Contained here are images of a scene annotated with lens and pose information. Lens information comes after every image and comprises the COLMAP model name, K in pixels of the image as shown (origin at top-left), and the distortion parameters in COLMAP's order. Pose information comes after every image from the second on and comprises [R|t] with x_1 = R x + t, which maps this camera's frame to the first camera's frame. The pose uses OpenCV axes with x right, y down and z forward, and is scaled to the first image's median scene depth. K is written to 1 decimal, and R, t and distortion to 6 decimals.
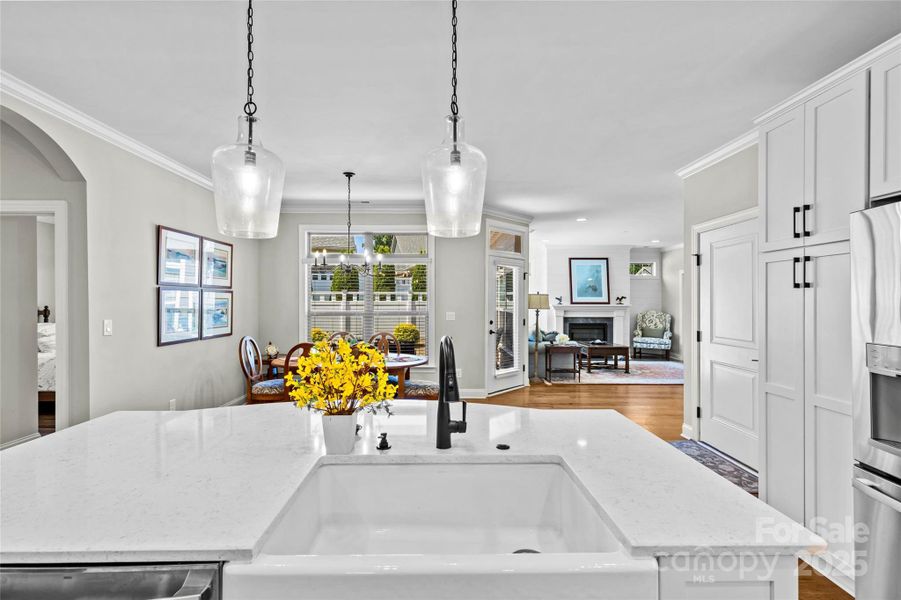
lens RADIAL K [[394.8, 0, 449.0], [0, 394.8, 305.4], [0, 0, 1]] dist [0.002908, 0.000279]
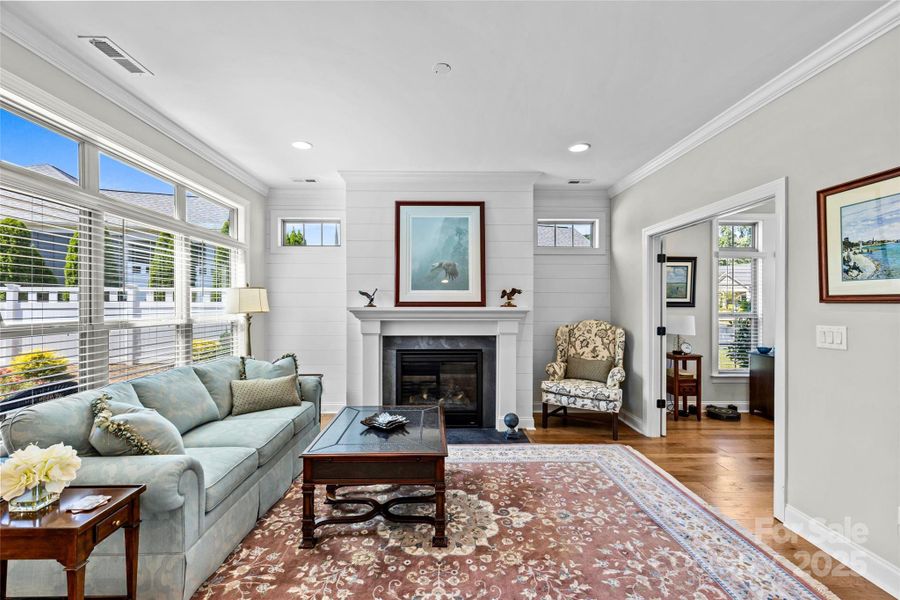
lens RADIAL K [[394.3, 0, 454.8], [0, 394.3, 305.1], [0, 0, 1]] dist [0.002908, 0.000279]
pose [[0.999923, -0.004465, 0.011545, 0.365257], [0.004492, 0.999987, -0.002320, -0.003574], [-0.011535, 0.002371, 0.999931, 0.558342]]
